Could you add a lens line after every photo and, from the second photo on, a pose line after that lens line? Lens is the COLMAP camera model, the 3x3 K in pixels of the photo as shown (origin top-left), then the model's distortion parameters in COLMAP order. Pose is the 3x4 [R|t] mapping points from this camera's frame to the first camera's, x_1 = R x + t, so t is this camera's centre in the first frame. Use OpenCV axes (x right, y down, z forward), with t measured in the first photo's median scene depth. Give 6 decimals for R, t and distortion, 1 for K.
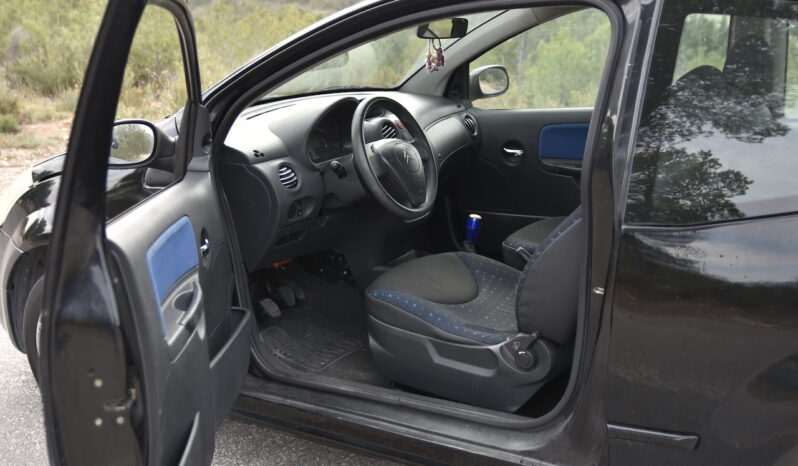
lens RADIAL K [[975.1, 0, 399.1], [0, 975.1, 233.3], [0, 0, 1]] dist [0.002264, 0.000000]
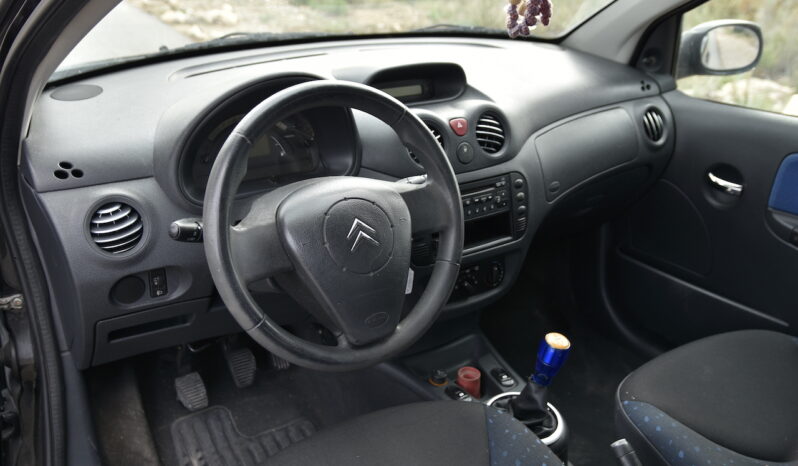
lens RADIAL K [[753.0, 0, 398.7], [0, 753.0, 232.2], [0, 0, 1]] dist [-0.001732, 0.000000]
pose [[0.905010, 0.229380, -0.358249, 0.110568], [-0.165464, 0.965662, 0.200297, -0.114633], [0.391891, -0.121993, 0.911887, 0.533824]]
